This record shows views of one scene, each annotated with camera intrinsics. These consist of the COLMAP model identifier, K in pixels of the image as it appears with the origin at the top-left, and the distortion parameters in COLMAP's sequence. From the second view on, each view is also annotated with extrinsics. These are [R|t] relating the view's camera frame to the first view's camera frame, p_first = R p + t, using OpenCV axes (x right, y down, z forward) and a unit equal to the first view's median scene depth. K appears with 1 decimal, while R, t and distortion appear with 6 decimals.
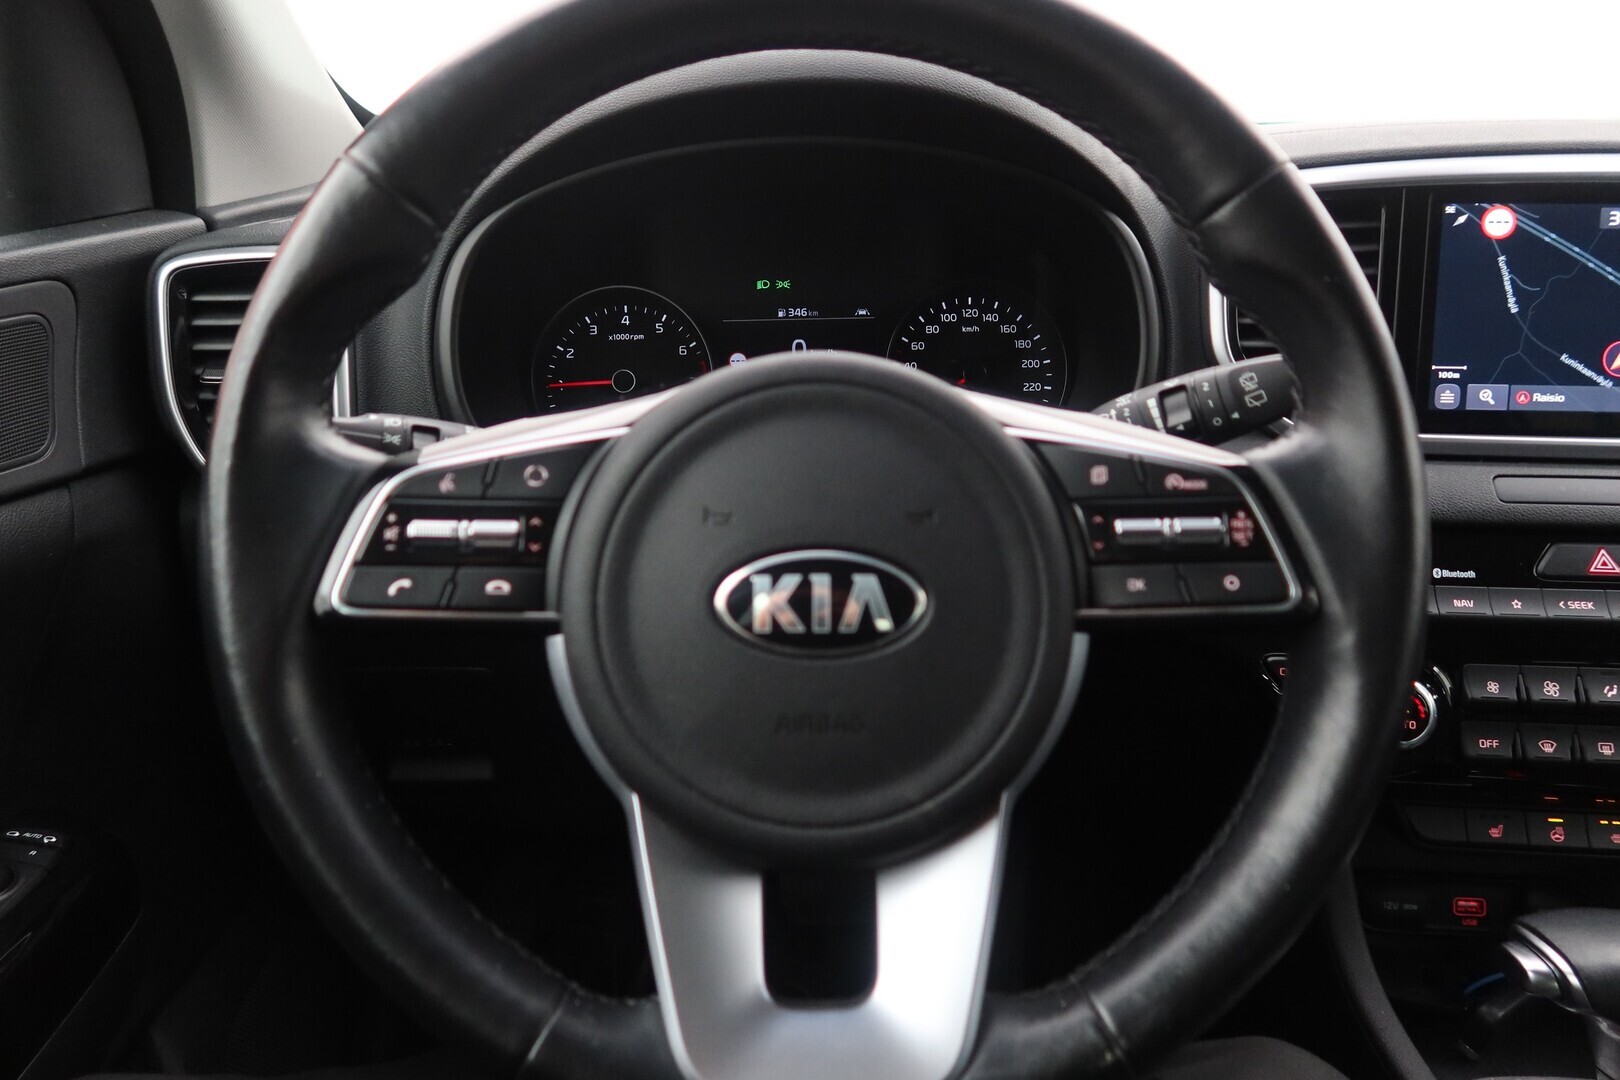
lens RADIAL K [[1129.2, 0, 810.0], [0, 1129.2, 540.0], [0, 0, 1]] dist [-0.024517, 0.006703]
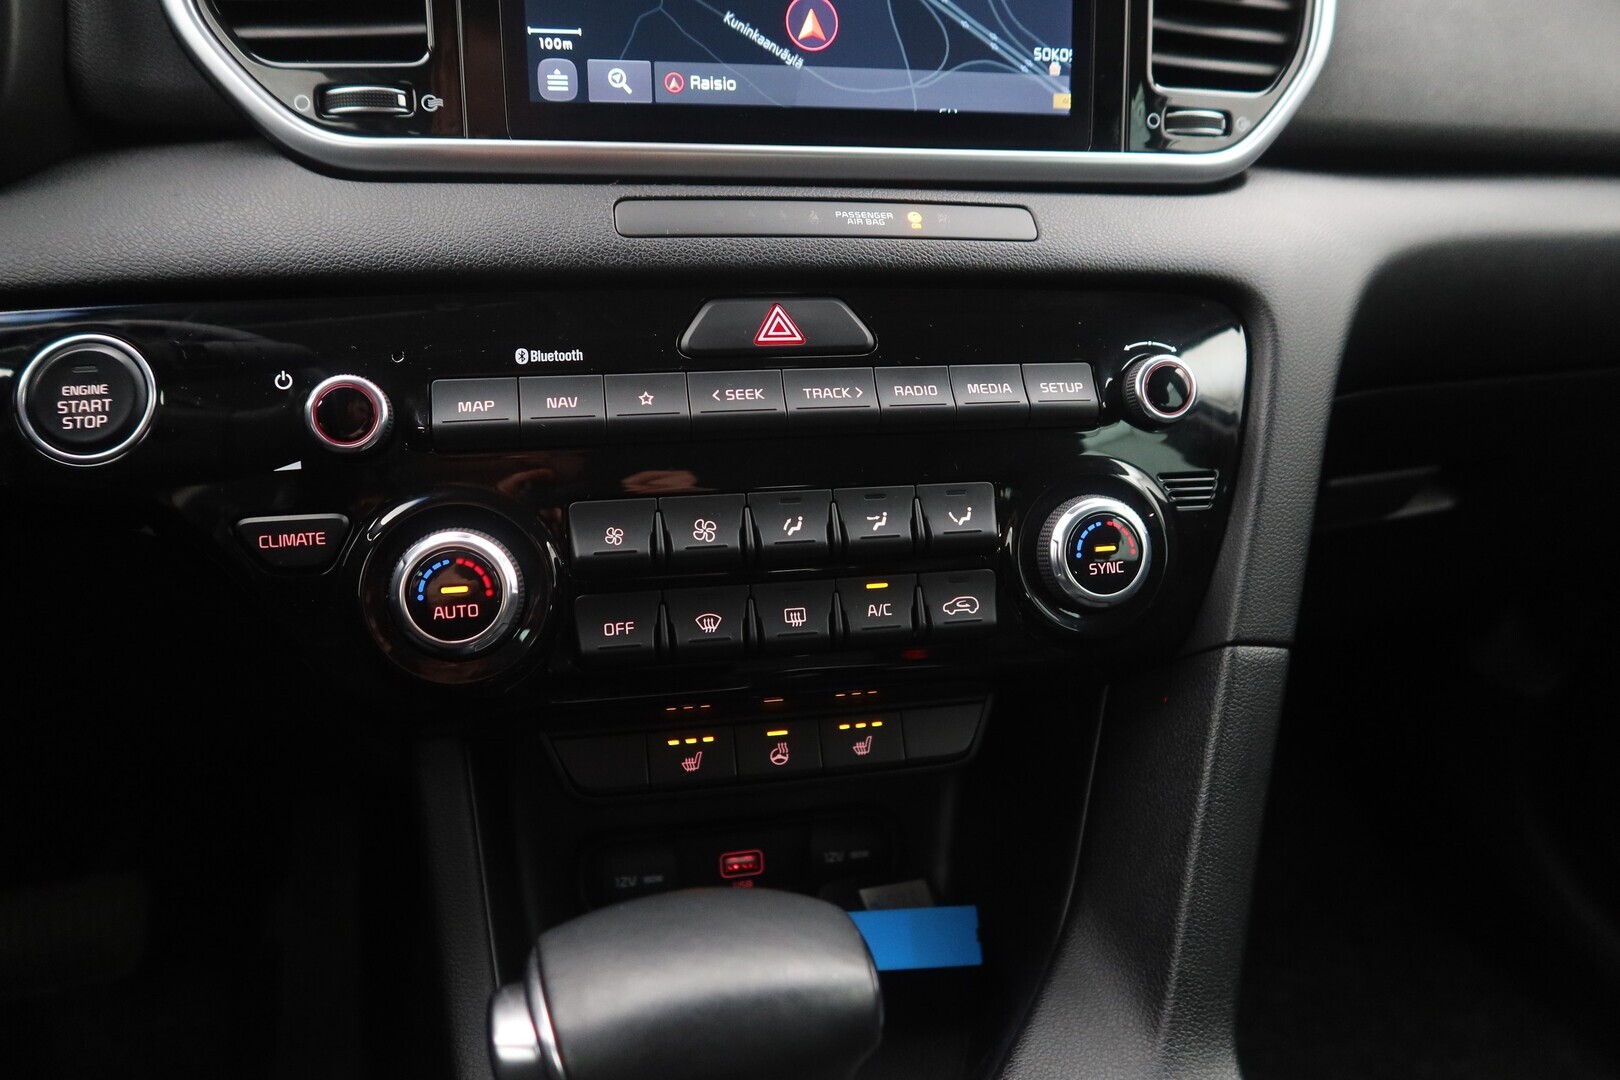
lens RADIAL K [[1129.2, 0, 810.0], [0, 1129.2, 540.0], [0, 0, 1]] dist [-0.024517, 0.006703]
pose [[0.950262, -0.082783, 0.300248, 0.502195], [0.068982, 0.996028, 0.056298, 0.101385], [-0.303716, -0.032786, 0.952198, 0.364566]]
